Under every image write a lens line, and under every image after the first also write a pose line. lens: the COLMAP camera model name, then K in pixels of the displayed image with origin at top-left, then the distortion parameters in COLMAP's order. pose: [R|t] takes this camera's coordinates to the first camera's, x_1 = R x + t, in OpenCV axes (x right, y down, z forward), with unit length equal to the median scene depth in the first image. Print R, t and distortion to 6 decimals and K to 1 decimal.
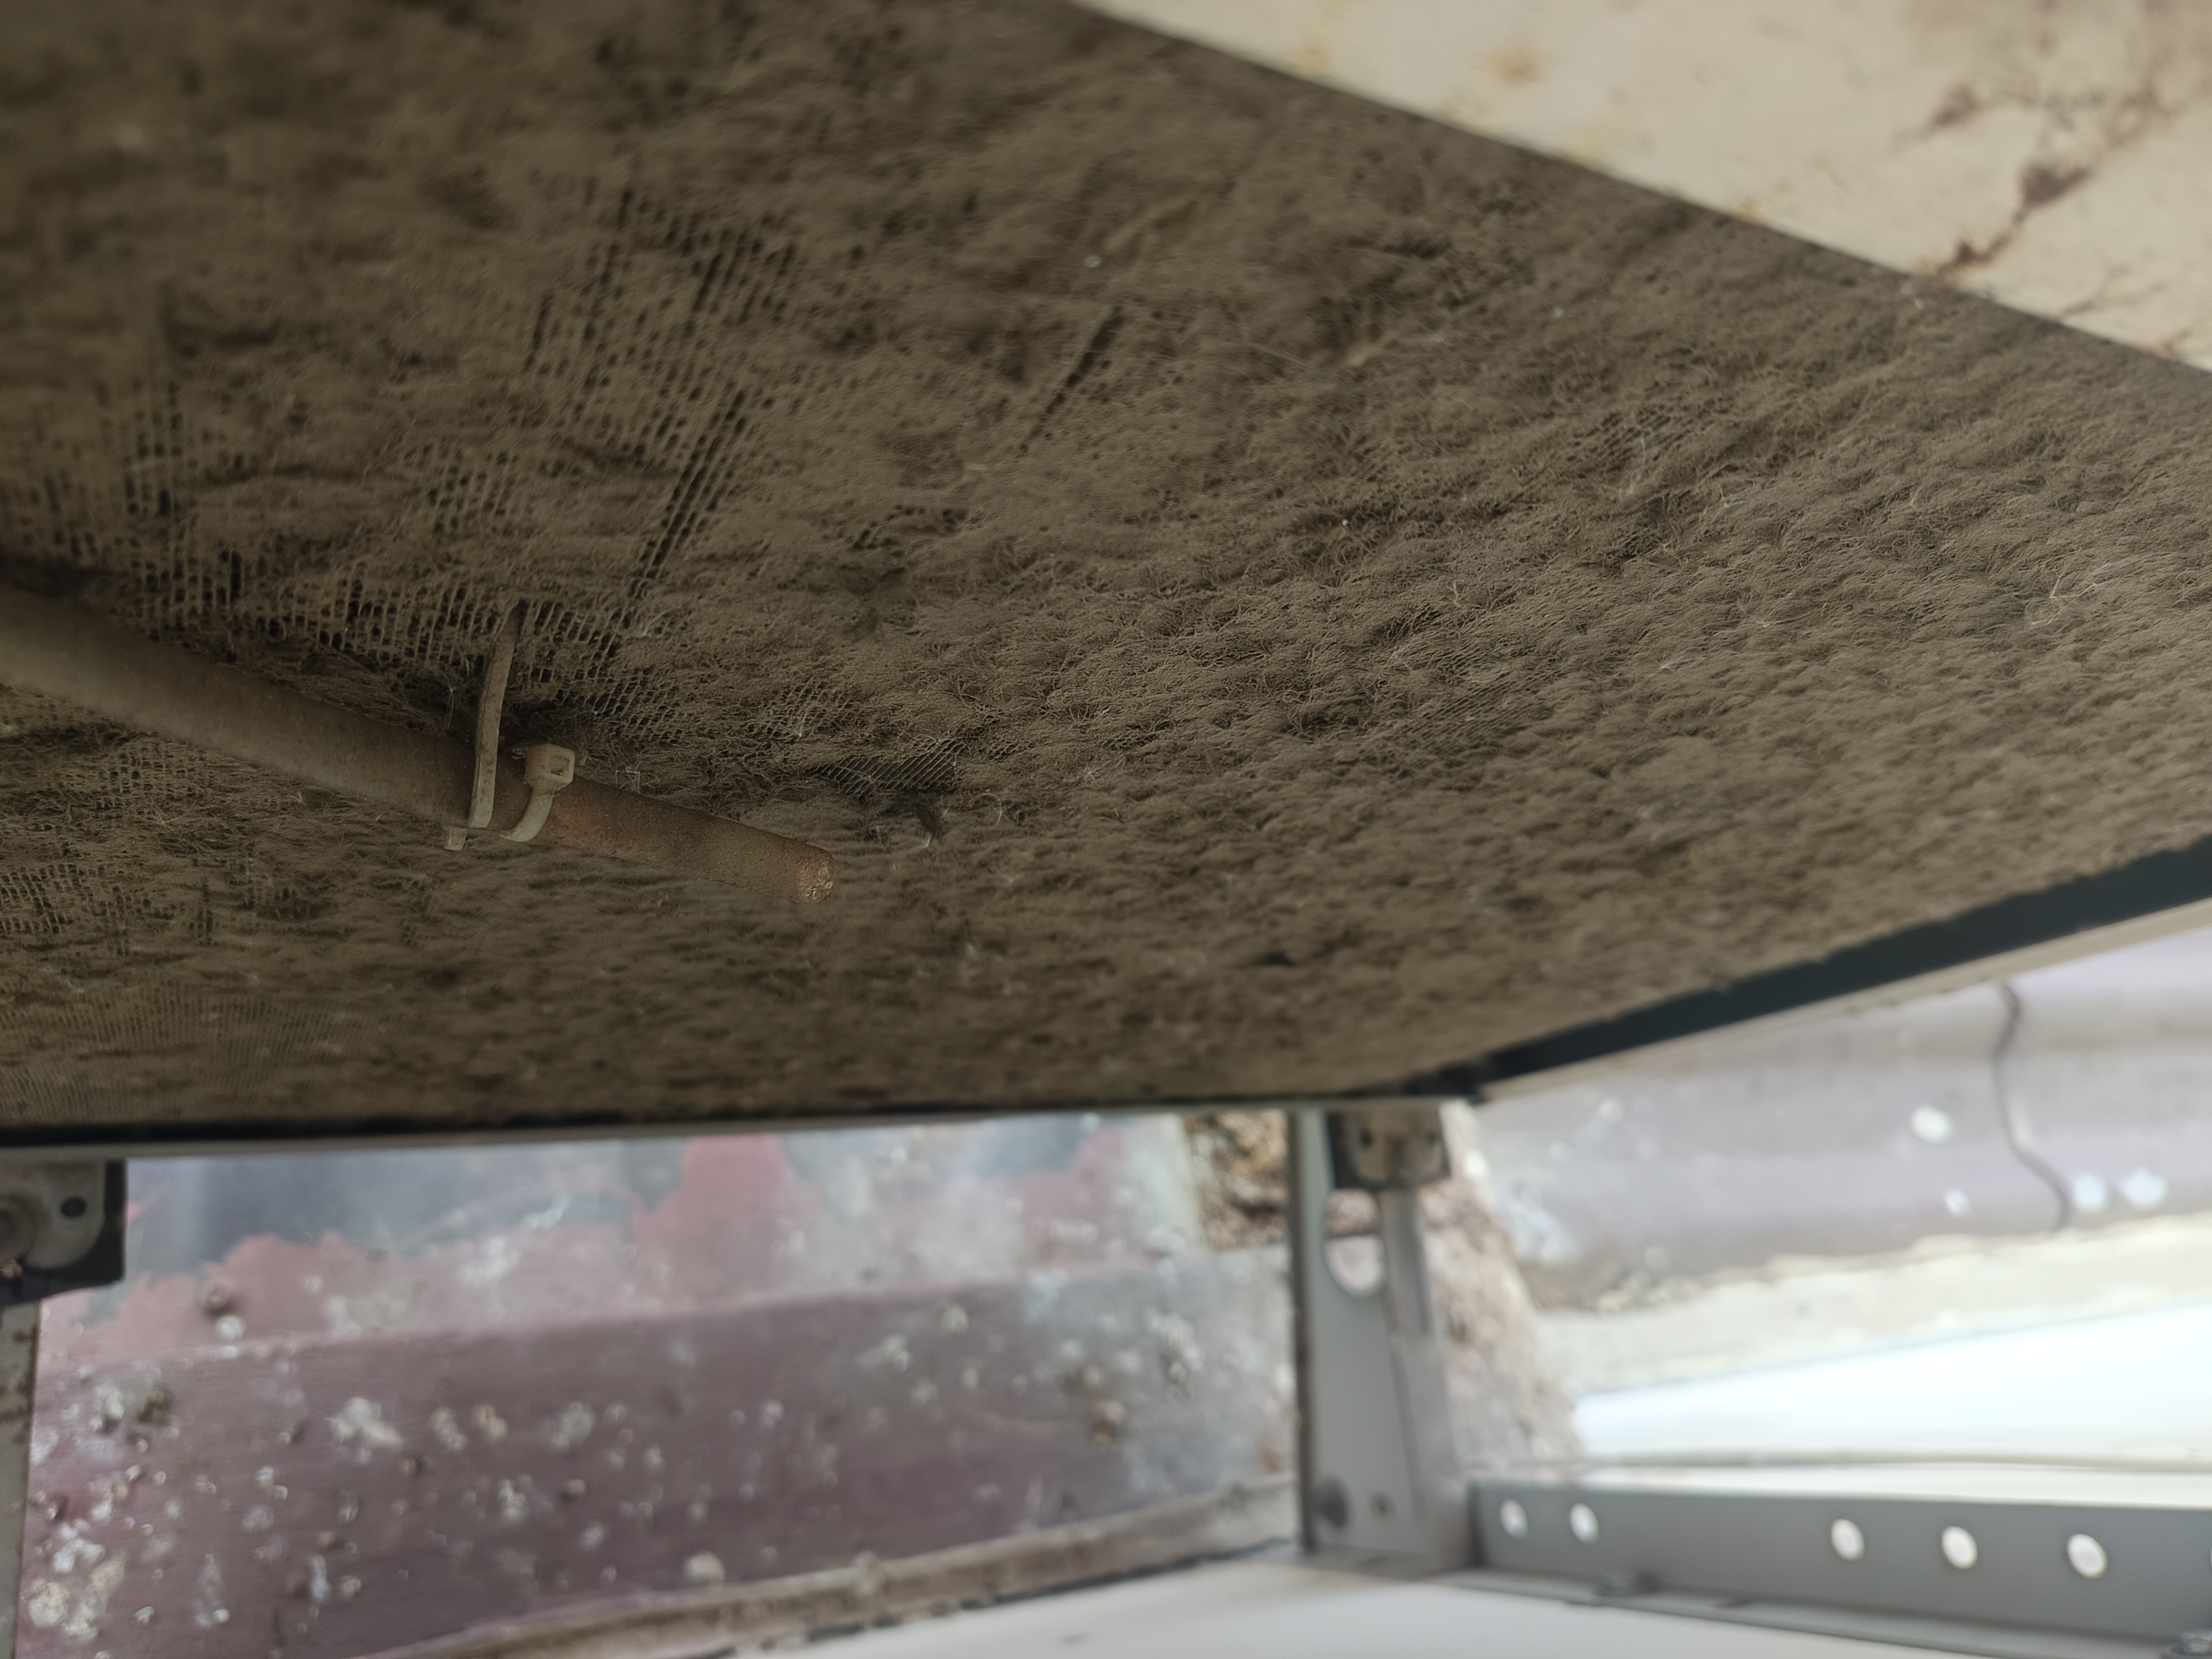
lens RADIAL K [[1572.4, 0, 1104.6], [0, 1572.4, 840.2], [0, 0, 1]] dist [-0.018975, -0.004367]
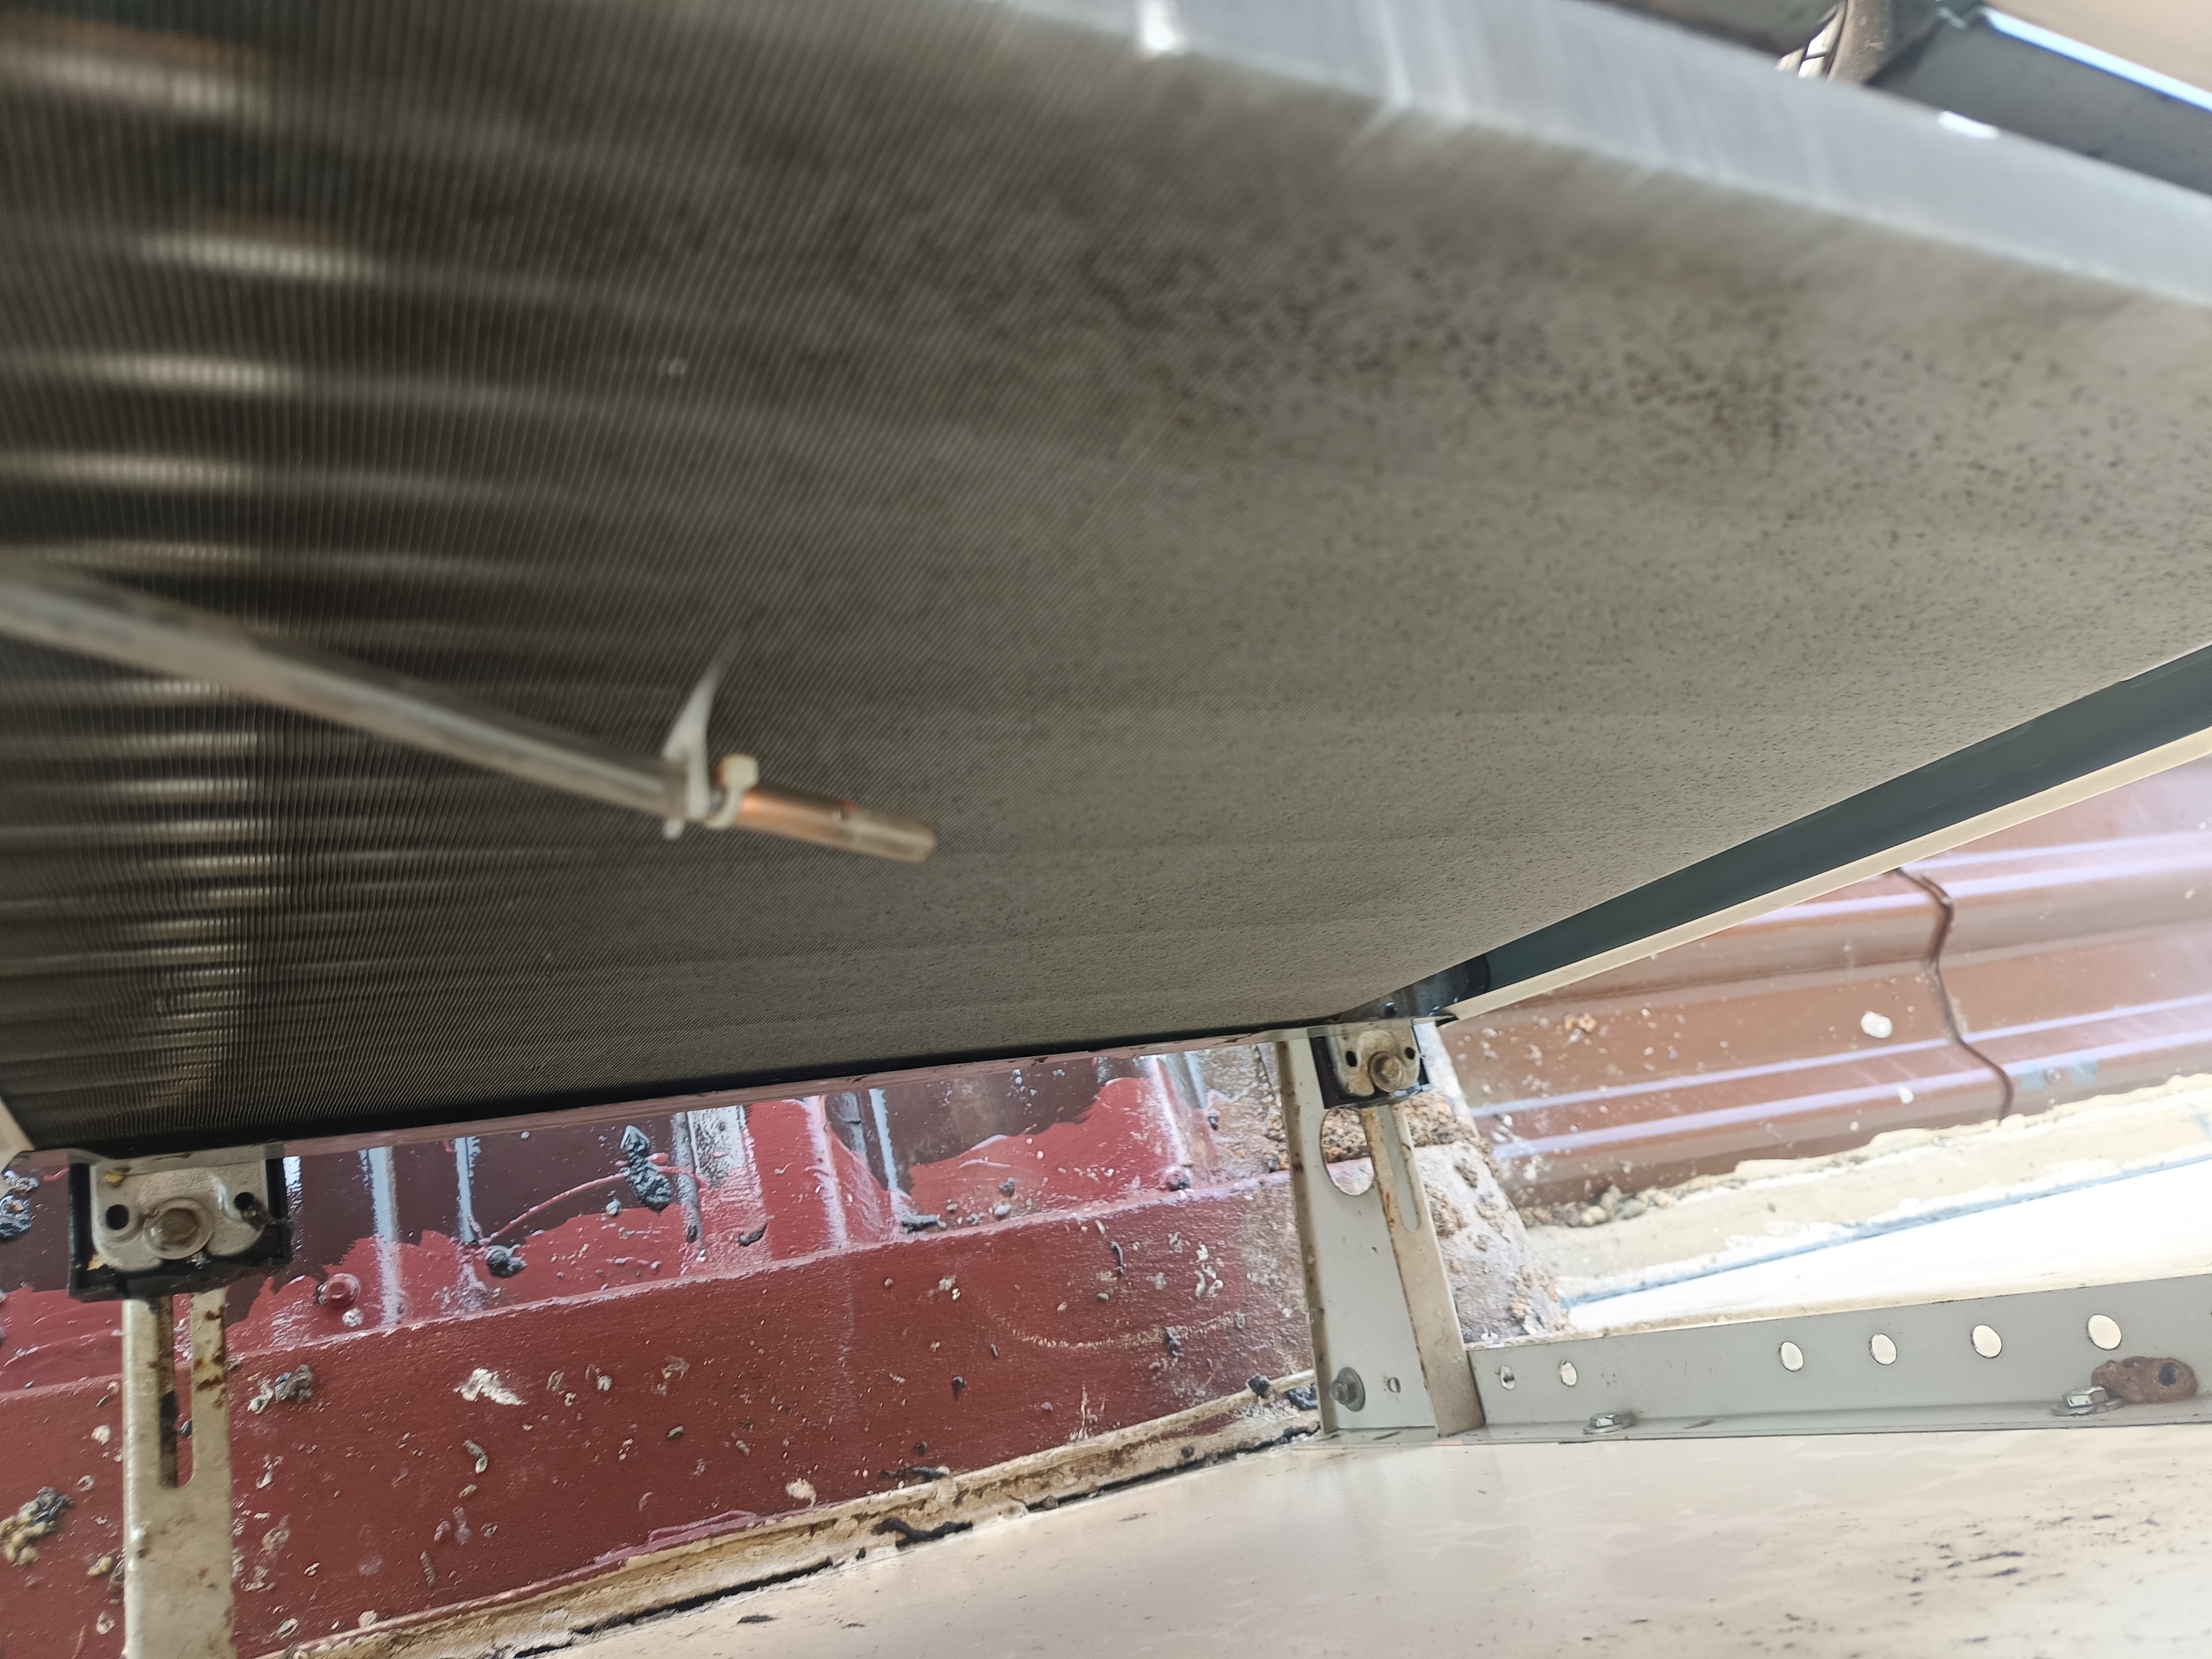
lens RADIAL K [[1572.4, 0, 1106.0], [0, 1572.4, 825.3], [0, 0, 1]] dist [-0.018975, -0.004367]
pose [[0.996094, -0.085348, 0.022657, -0.019847], [0.085462, 0.996333, -0.004115, 0.011617], [-0.022223, 0.006036, 0.999735, -0.127005]]
